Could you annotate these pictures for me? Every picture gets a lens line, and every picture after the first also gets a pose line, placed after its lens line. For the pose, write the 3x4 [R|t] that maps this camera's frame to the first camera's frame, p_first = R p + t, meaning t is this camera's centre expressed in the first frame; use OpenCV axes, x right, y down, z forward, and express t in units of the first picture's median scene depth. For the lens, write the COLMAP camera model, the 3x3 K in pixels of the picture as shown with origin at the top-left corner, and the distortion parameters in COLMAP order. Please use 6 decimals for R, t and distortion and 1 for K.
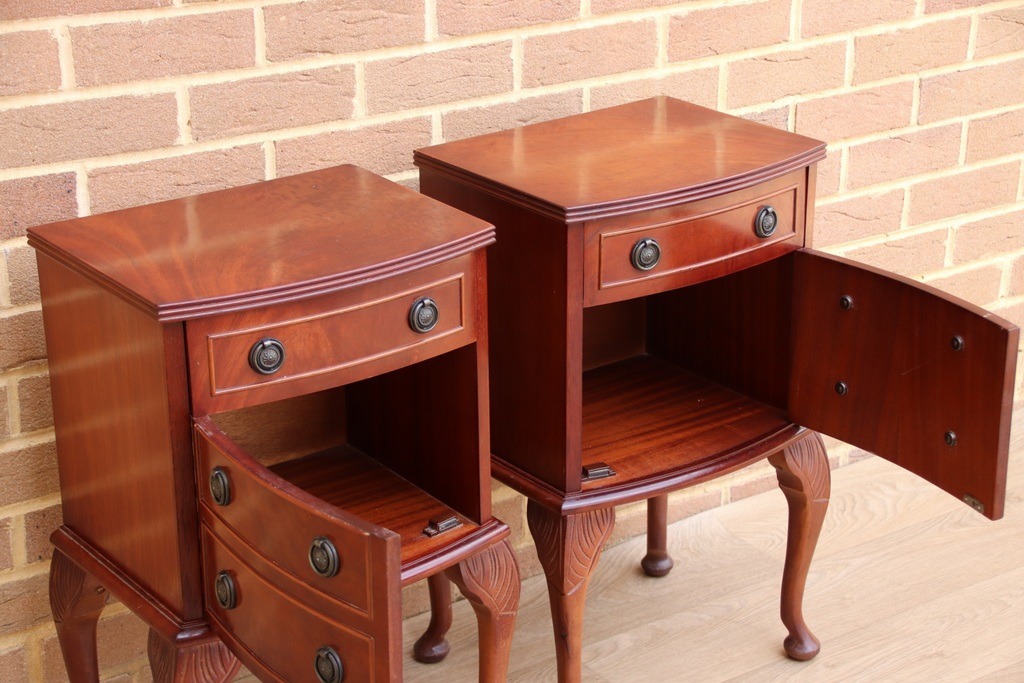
lens RADIAL K [[2102.5, 0, 501.0], [0, 2102.5, 377.3], [0, 0, 1]] dist [0.568797, 0.000000]
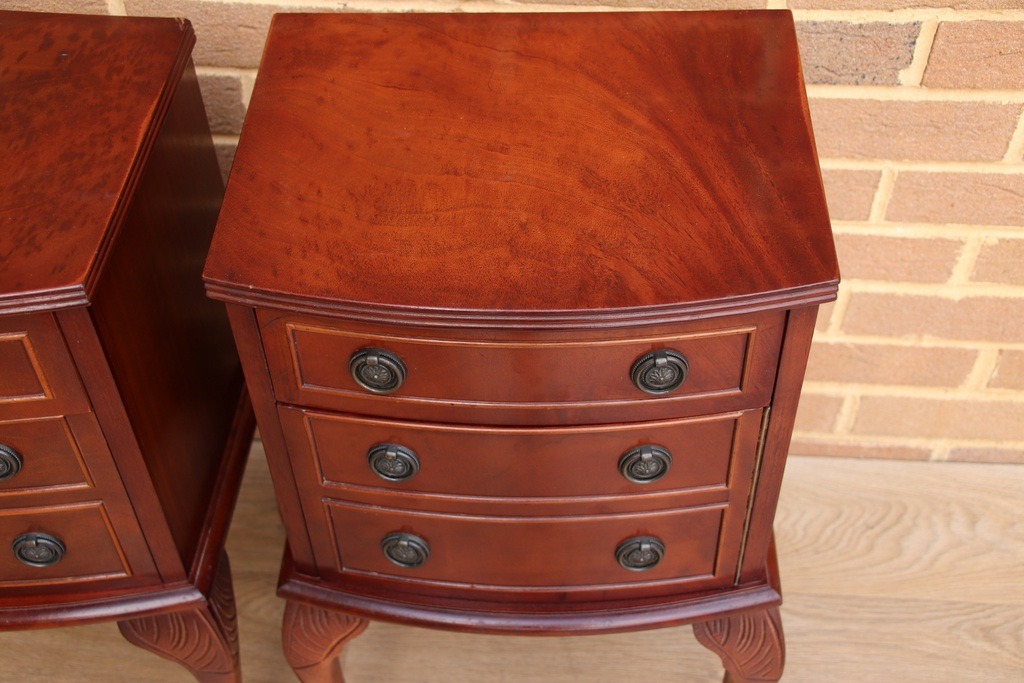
lens RADIAL K [[1272.8, 0, 494.5], [0, 1272.8, 349.1], [0, 0, 1]] dist [0.137000, 0.000000]
pose [[0.775298, 0.458317, -0.434578, 0.272883], [-0.218757, 0.840333, 0.495969, -0.230793], [0.592502, -0.289457, 0.751769, 0.705915]]
